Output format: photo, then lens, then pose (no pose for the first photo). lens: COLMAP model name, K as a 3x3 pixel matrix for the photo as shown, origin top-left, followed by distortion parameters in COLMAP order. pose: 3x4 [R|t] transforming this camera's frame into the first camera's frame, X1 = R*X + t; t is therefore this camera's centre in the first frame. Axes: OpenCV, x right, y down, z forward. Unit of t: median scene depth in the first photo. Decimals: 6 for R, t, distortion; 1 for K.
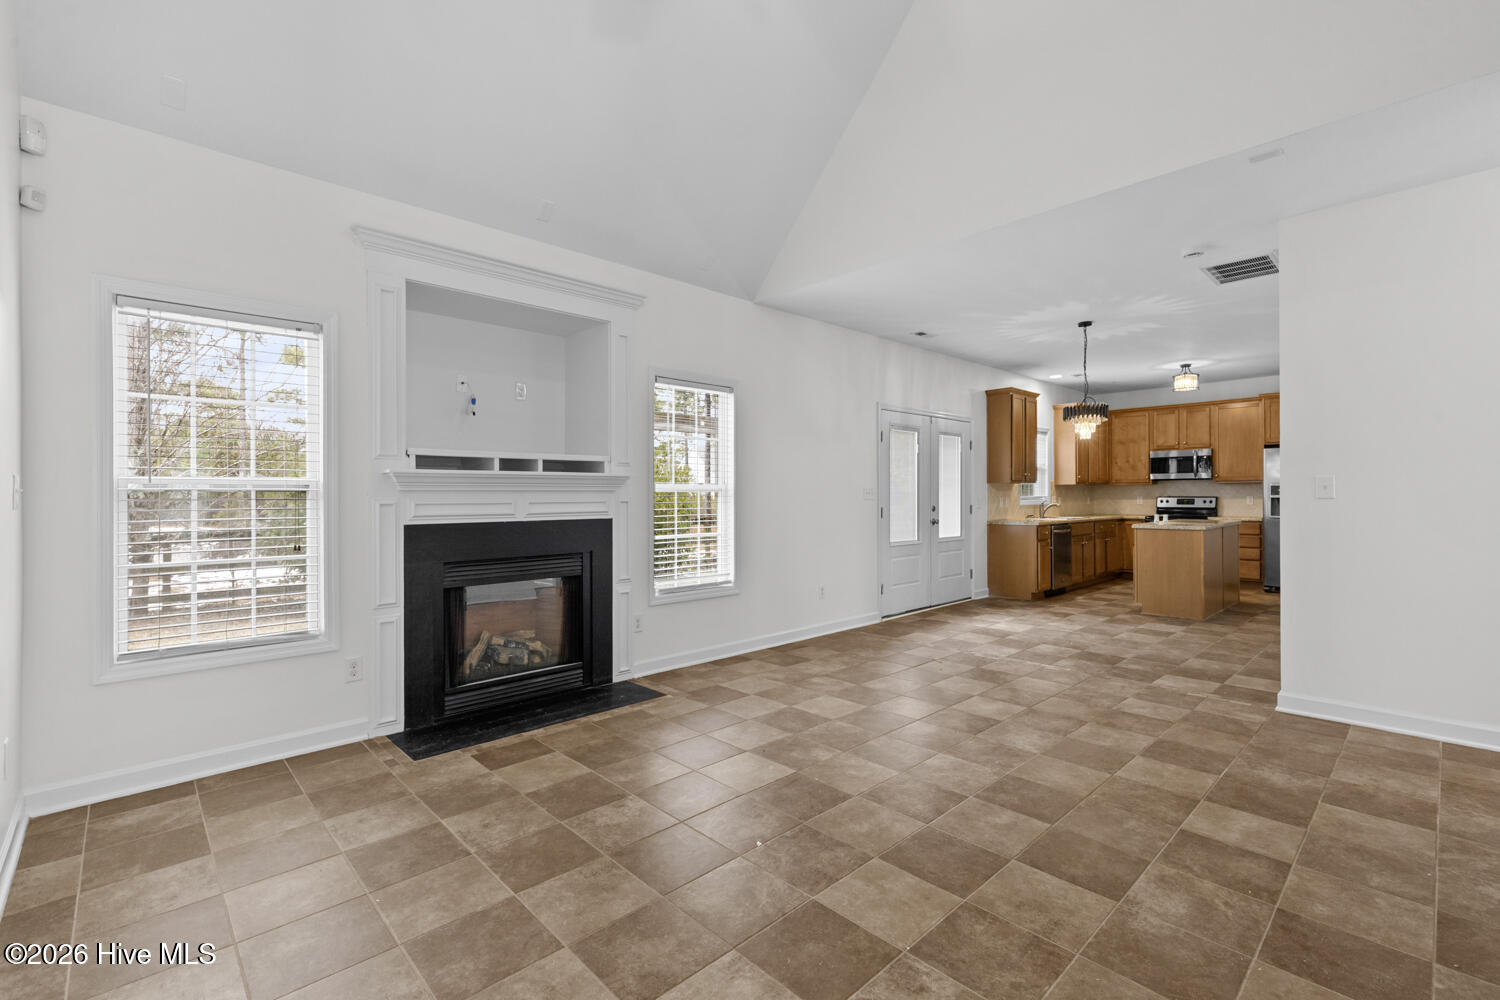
lens RADIAL K [[665.6, 0, 727.5], [0, 665.6, 495.6], [0, 0, 1]] dist [0.004252, -0.000203]
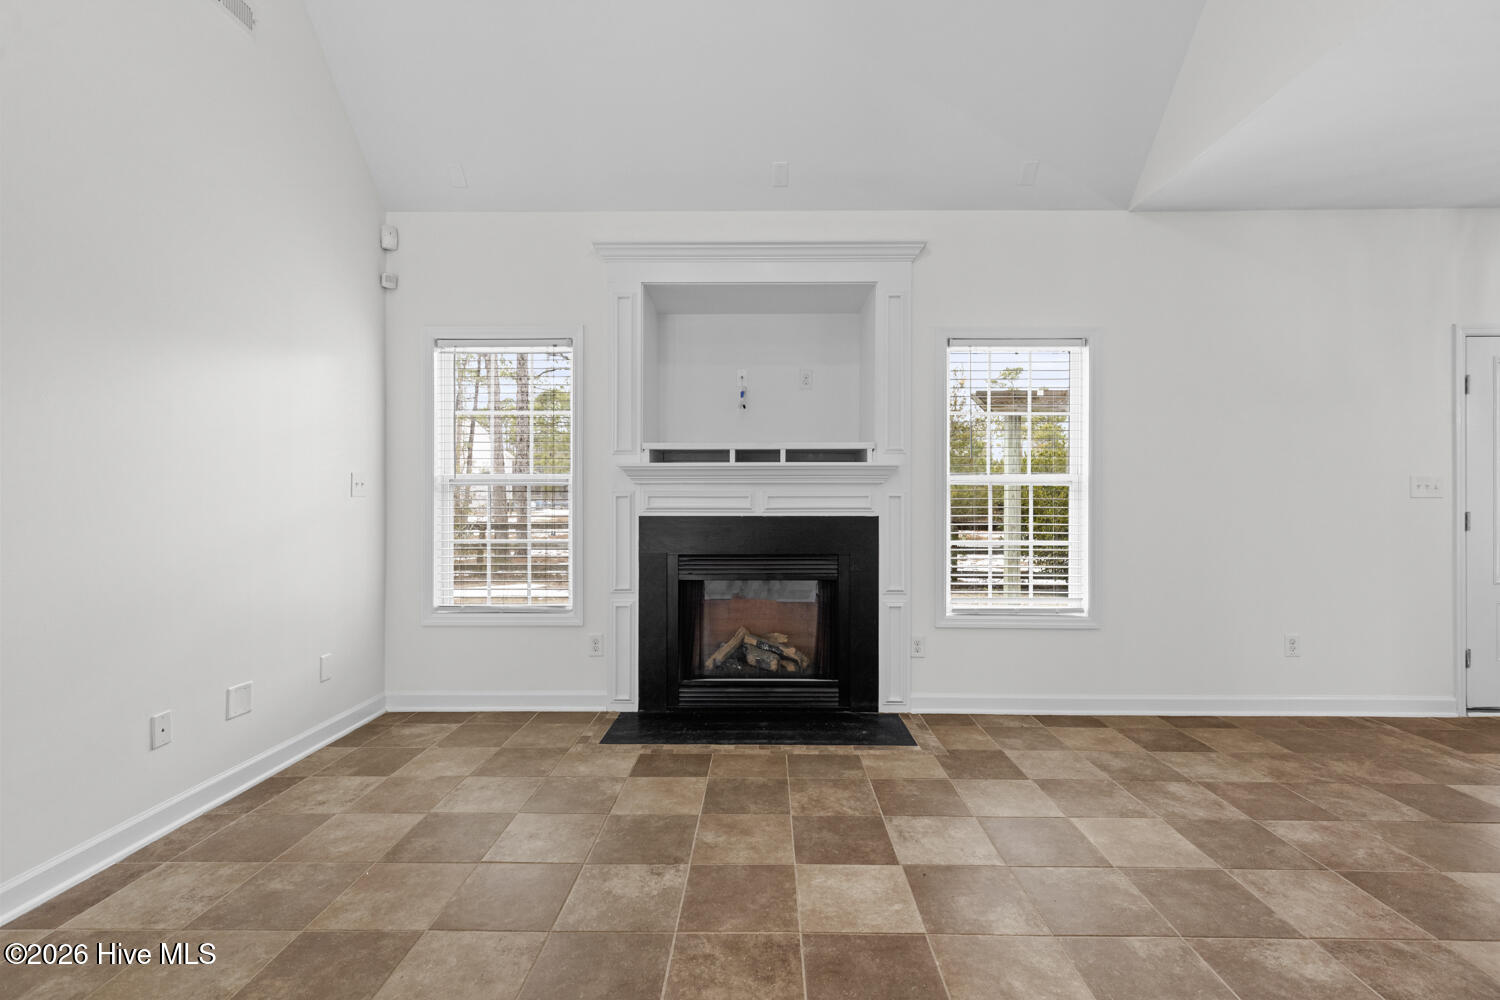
lens RADIAL K [[630.9, 0, 750.3], [0, 630.9, 496.5], [0, 0, 1]] dist [0.004647, -0.000608]
pose [[0.721768, 0.002468, -0.692131, 0.325362], [-0.002404, 0.999997, 0.001059, 0.010899], [0.692131, 0.000900, 0.721771, 0.391689]]
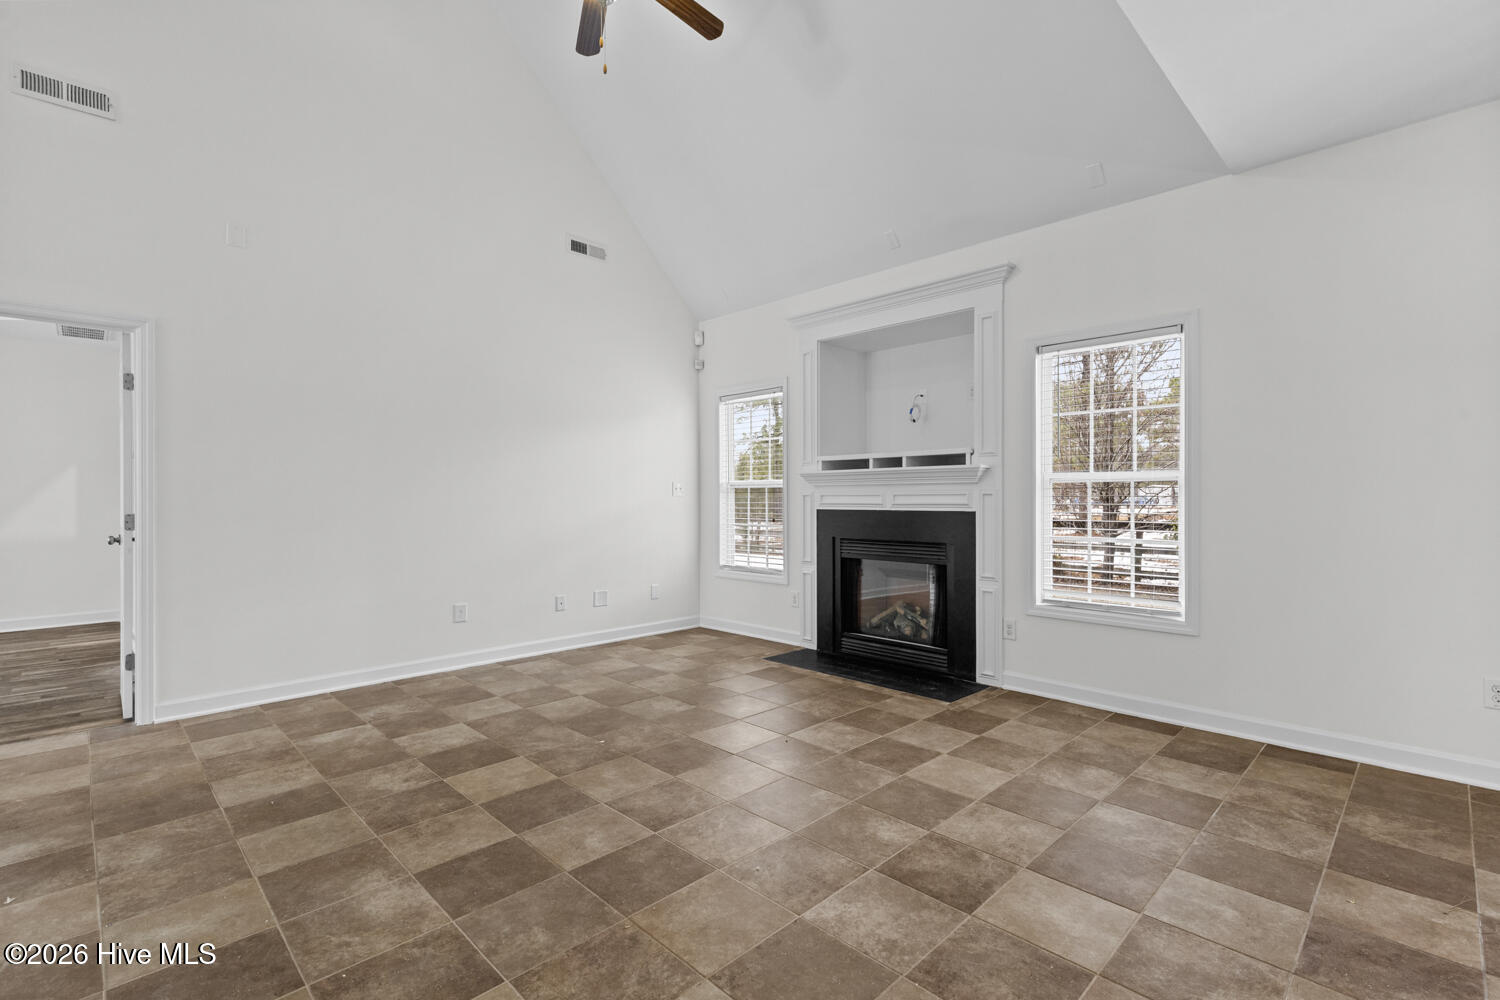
lens RADIAL K [[673.6, 0, 847.5], [0, 673.6, 495.1], [0, 0, 1]] dist [0.004116, 0.000498]
pose [[0.105401, 0.001776, -0.994428, 0.970212], [0.004515, 0.999987, 0.002265, 0.009122], [0.994420, -0.004728, 0.105392, 0.890675]]
